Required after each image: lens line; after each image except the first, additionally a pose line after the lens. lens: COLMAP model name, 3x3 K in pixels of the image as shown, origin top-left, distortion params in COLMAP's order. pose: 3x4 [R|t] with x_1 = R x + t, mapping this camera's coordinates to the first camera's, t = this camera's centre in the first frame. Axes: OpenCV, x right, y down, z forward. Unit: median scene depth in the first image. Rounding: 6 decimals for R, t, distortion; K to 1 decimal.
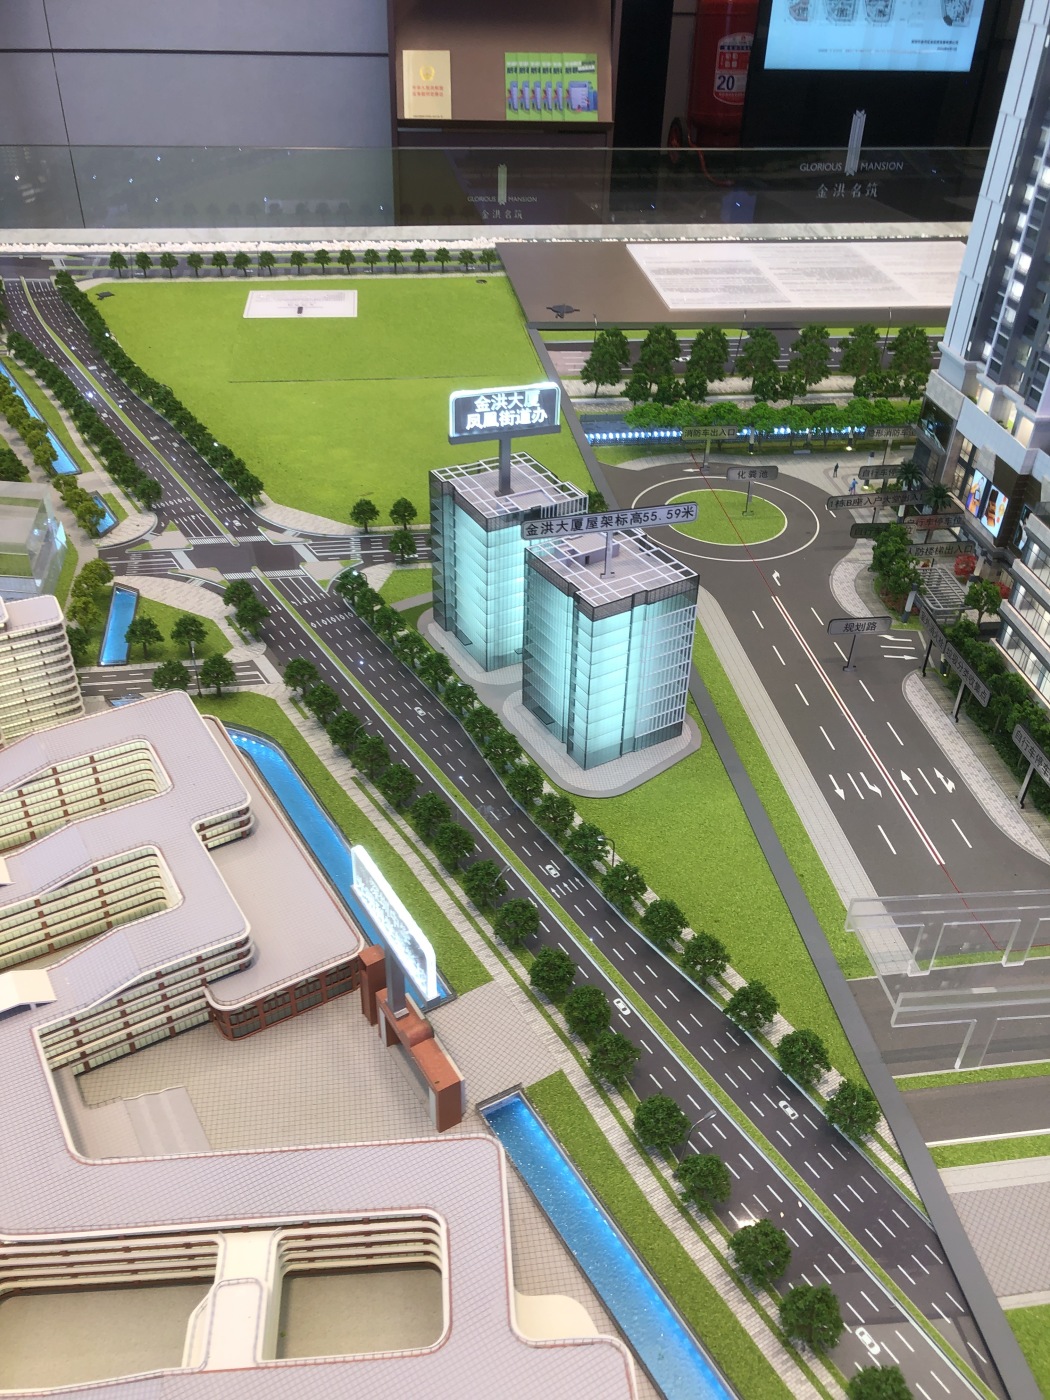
lens RADIAL K [[1127.4, 0, 524.8], [0, 1127.4, 674.9], [0, 0, 1]] dist [0.048227, -0.053265]
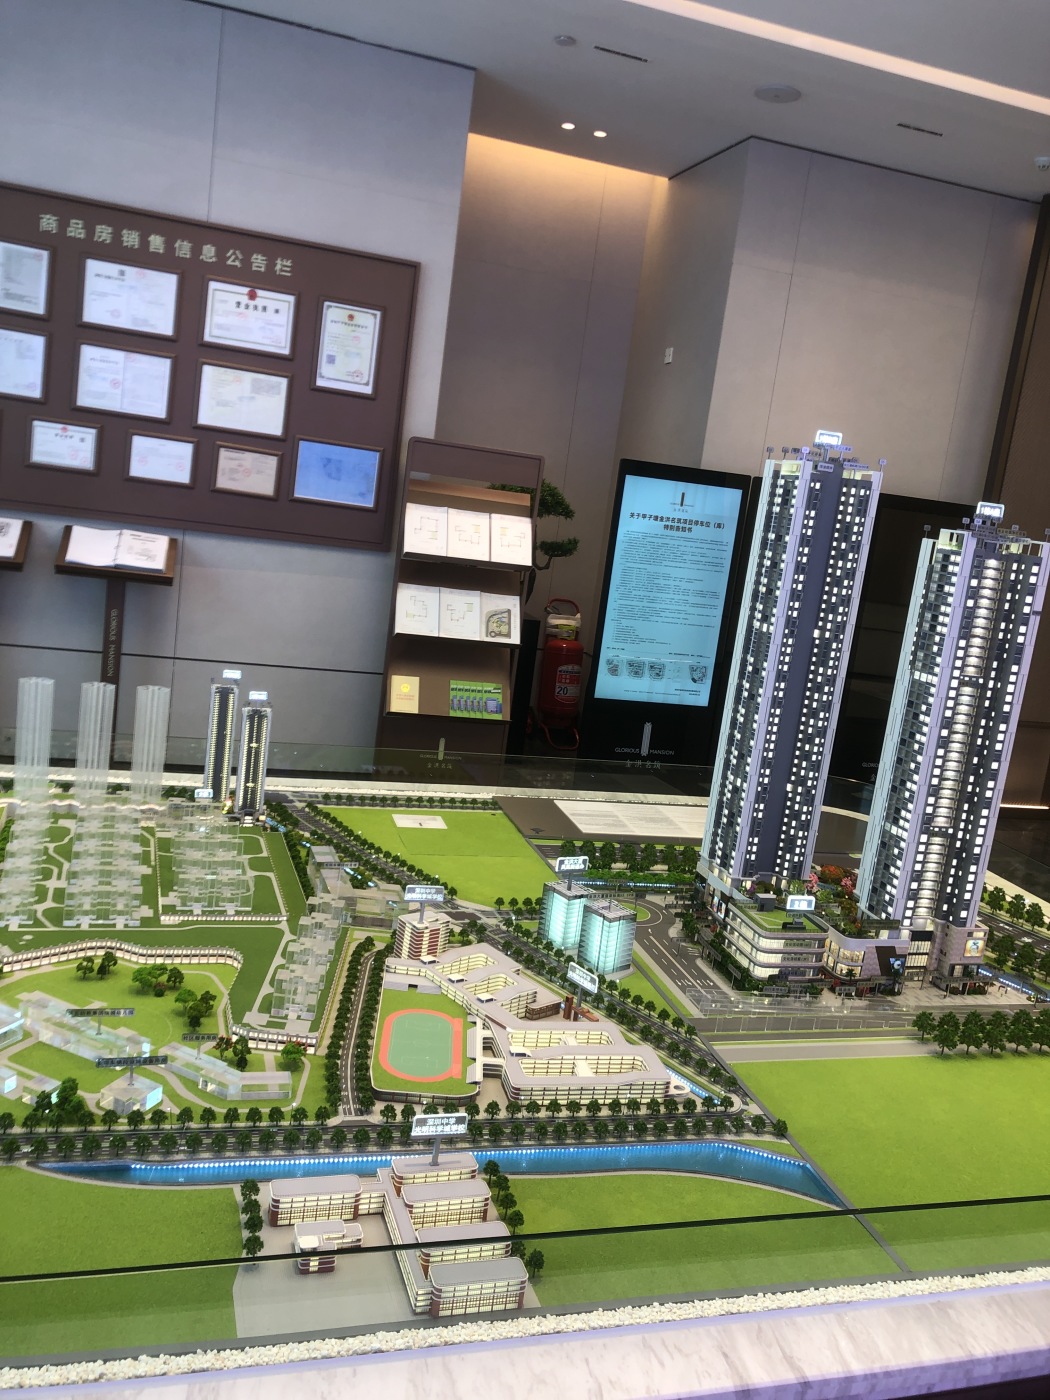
lens RADIAL K [[1137.7, 0, 530.4], [0, 1137.7, 663.7], [0, 0, 1]] dist [0.013990, 0.005052]
pose [[0.981686, 0.078491, 0.173586, -0.440304], [0.003734, 0.903077, -0.429463, 0.381110], [-0.190470, 0.422245, 0.886245, -1.243242]]
